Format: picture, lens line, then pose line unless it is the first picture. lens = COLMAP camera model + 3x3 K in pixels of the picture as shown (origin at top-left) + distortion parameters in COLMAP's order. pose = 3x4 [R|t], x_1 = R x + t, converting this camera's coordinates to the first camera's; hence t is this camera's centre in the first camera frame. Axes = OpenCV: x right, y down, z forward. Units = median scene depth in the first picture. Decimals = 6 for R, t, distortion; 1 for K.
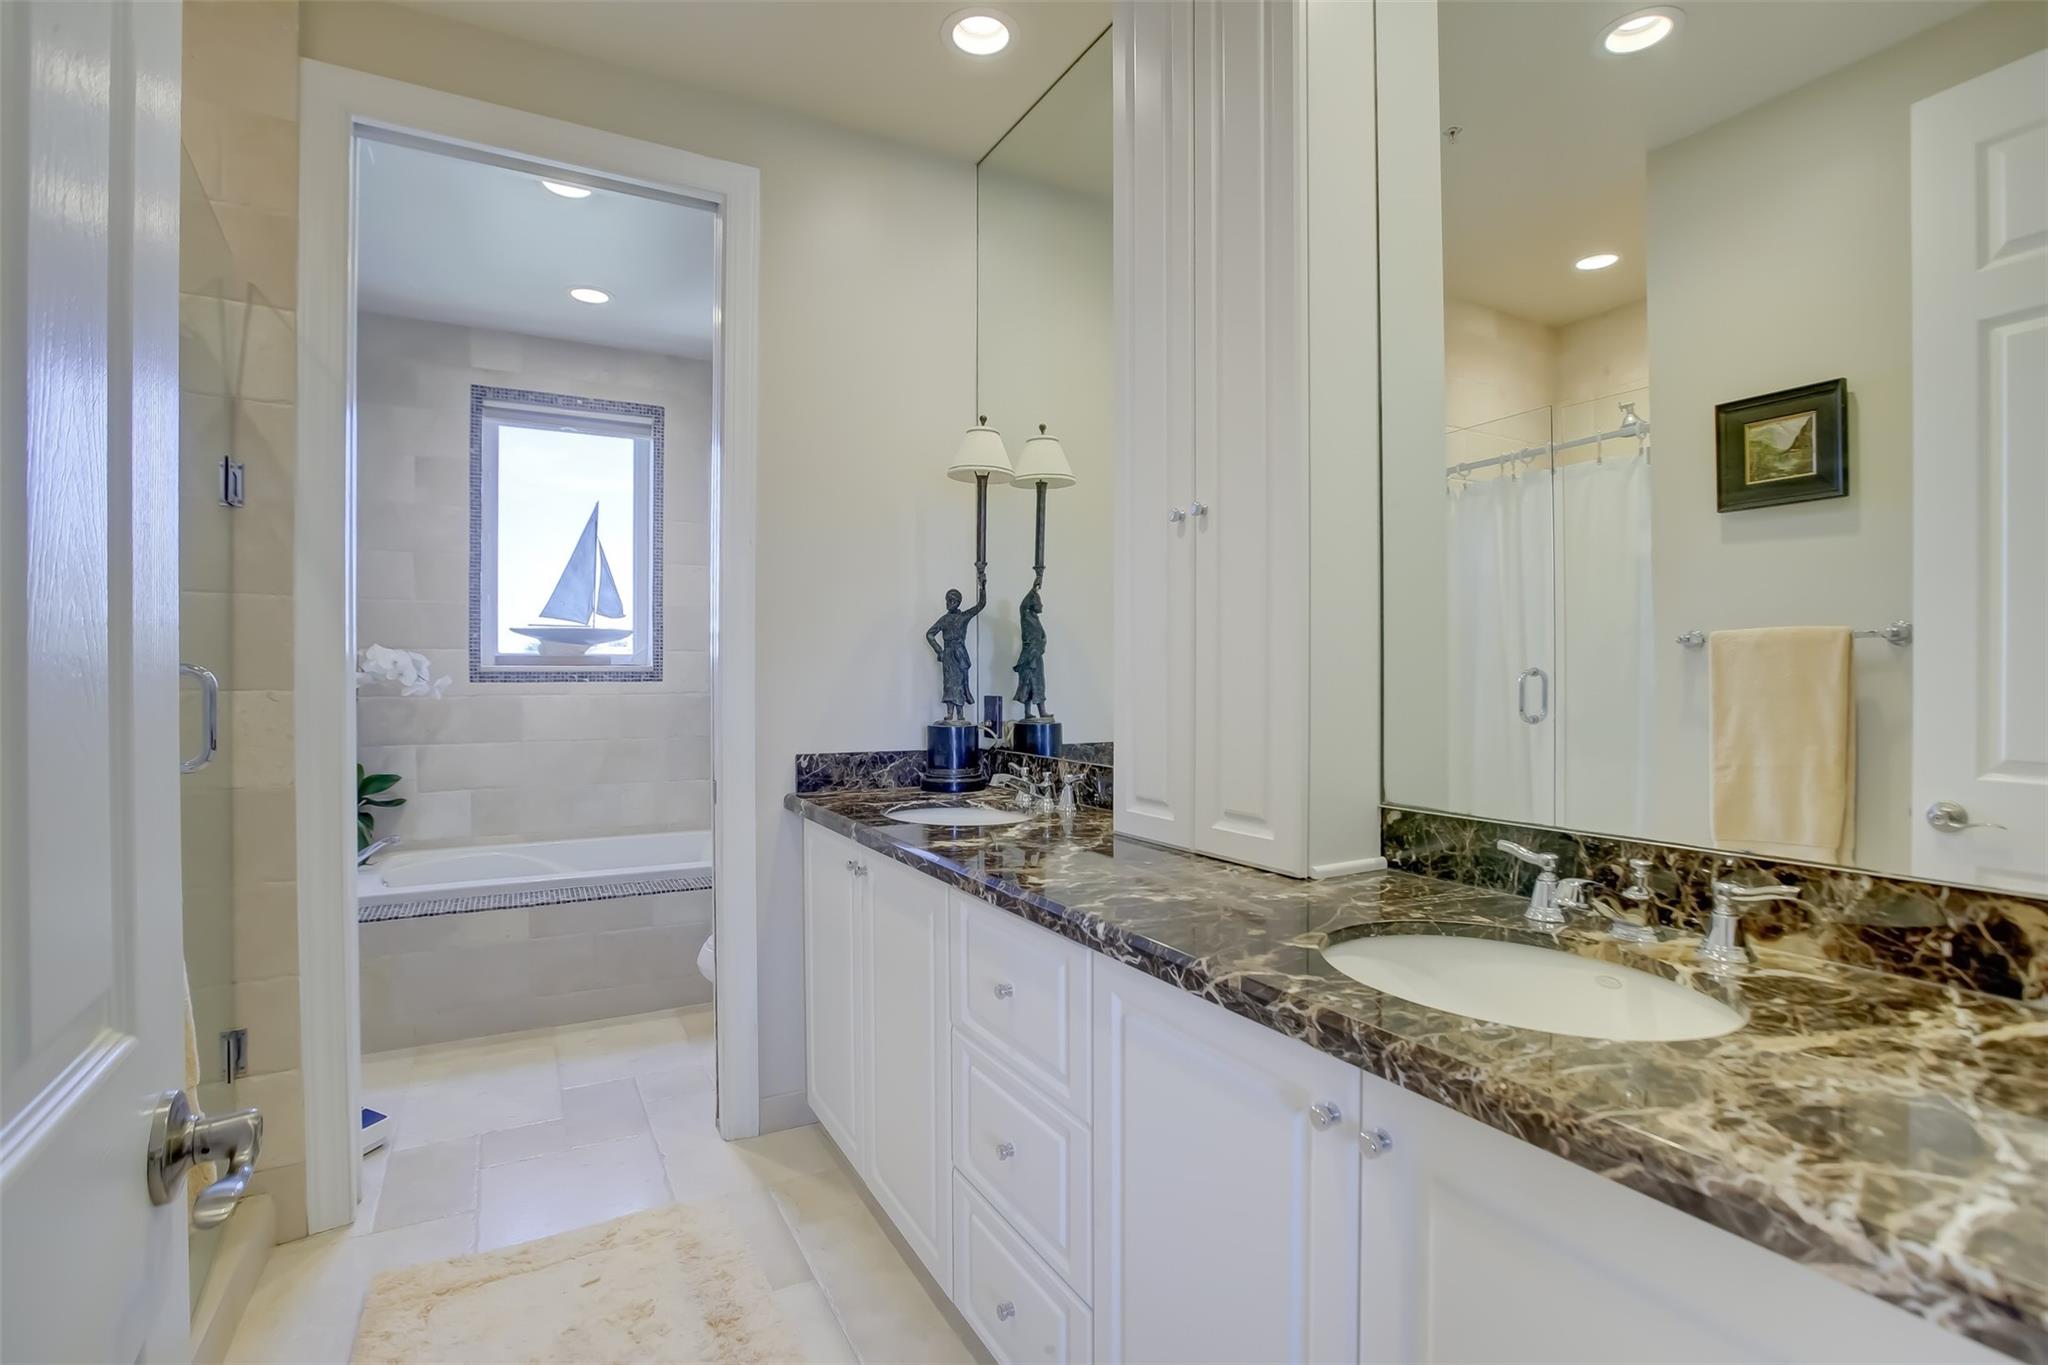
lens RADIAL K [[954.0, 0, 1024.5], [0, 954.0, 686.3], [0, 0, 1]] dist [-0.046949, 0.015340]
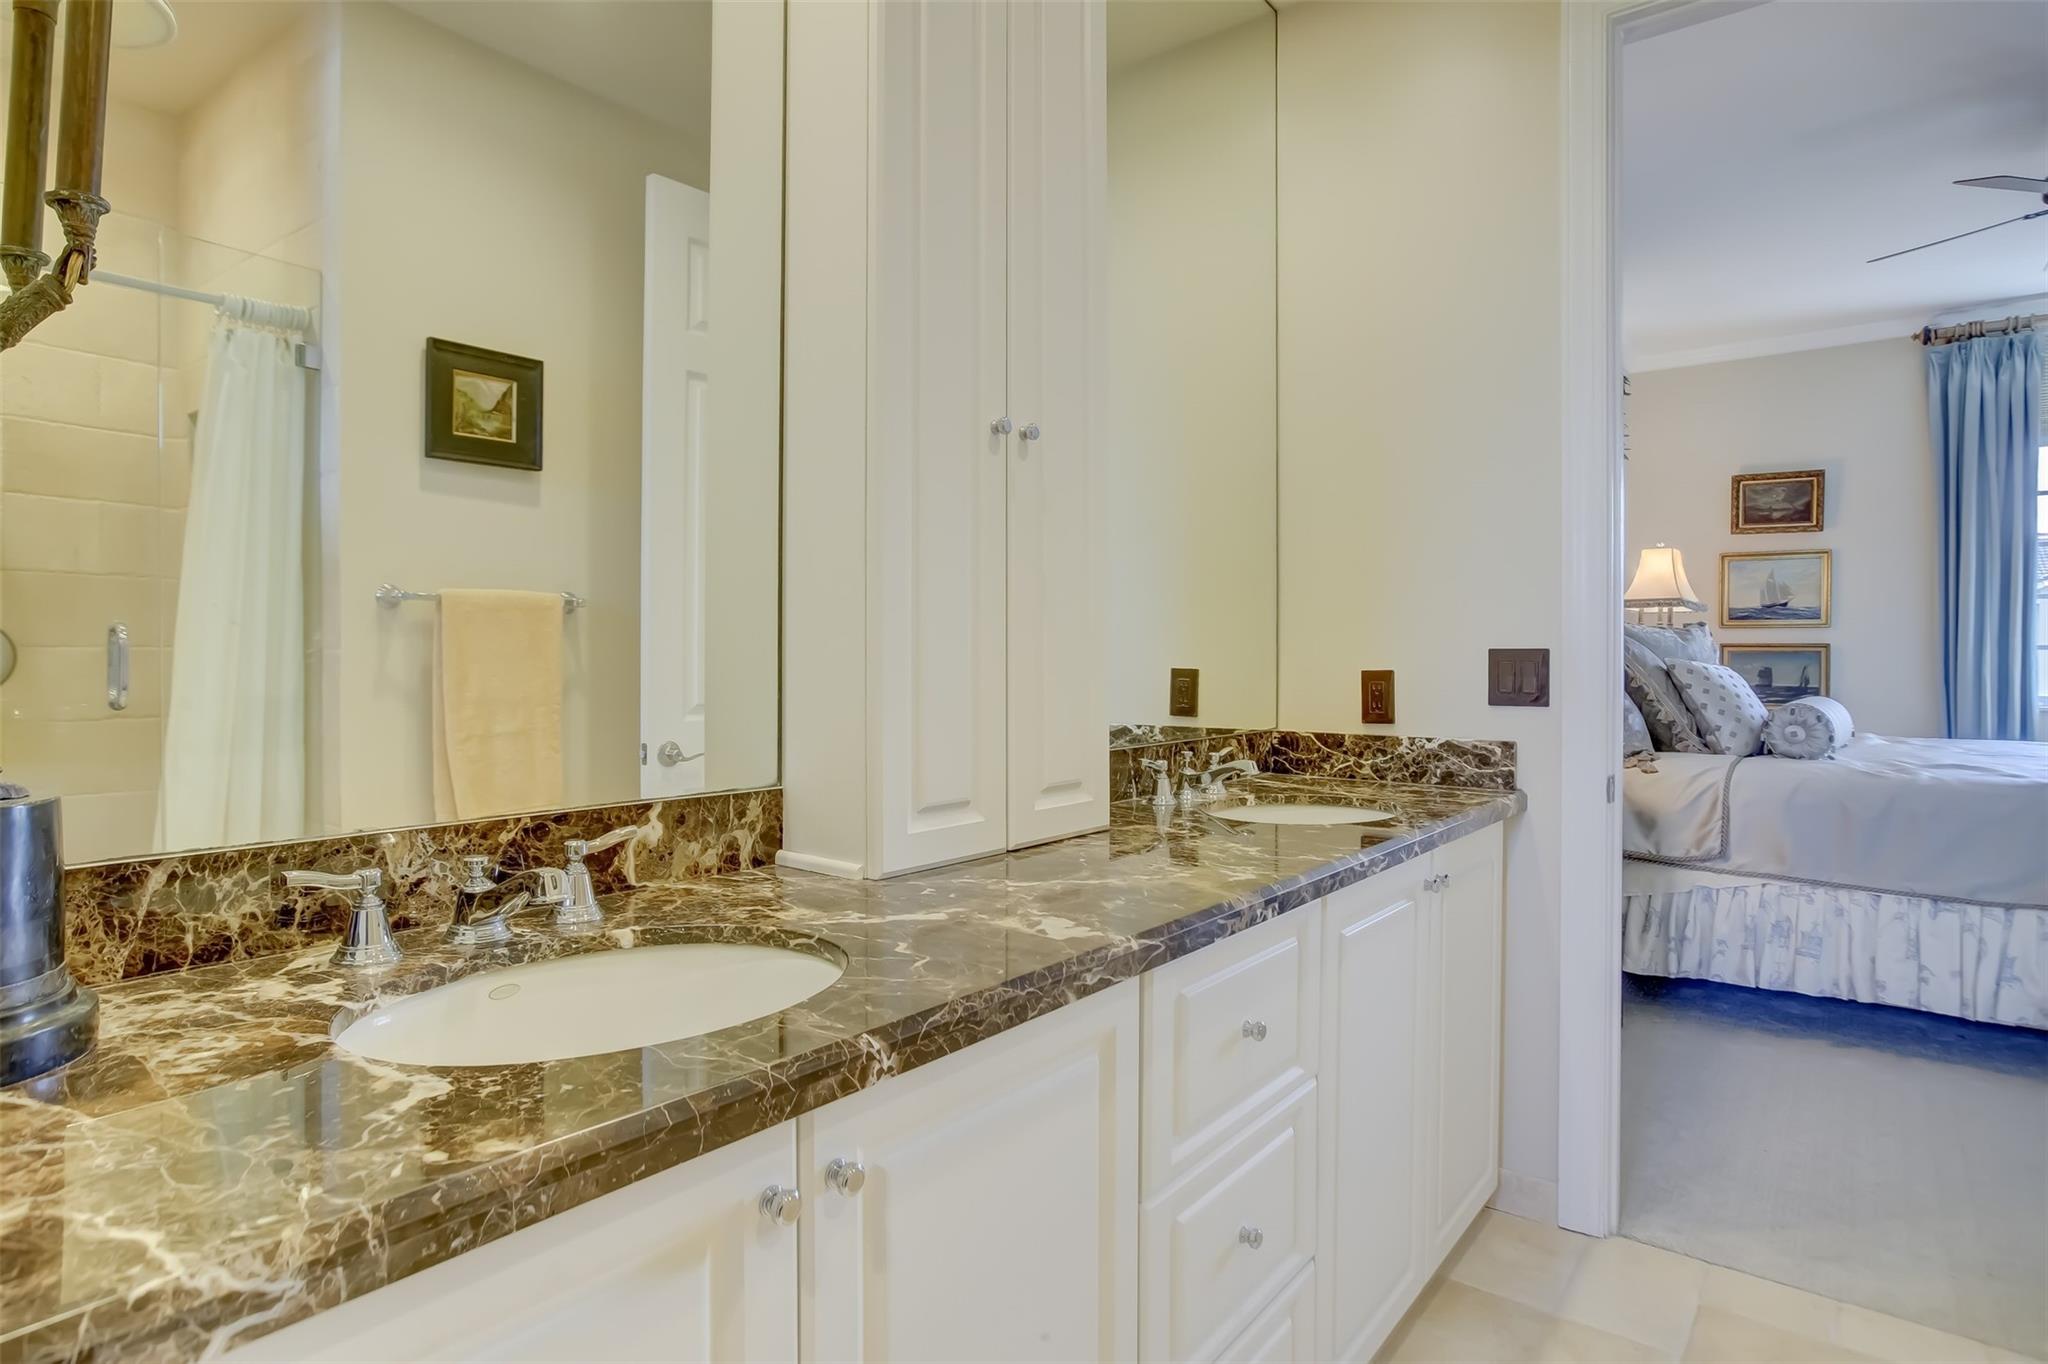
lens RADIAL K [[1107.5, 0, 1024.7], [0, 1107.5, 662.2], [0, 0, 1]] dist [-0.016861, 0.000450]
pose [[-0.360469, -0.005939, 0.932752, -0.482423], [0.005774, 0.999946, 0.008598, 0.005753], [-0.932753, 0.008485, -0.360415, 0.908129]]
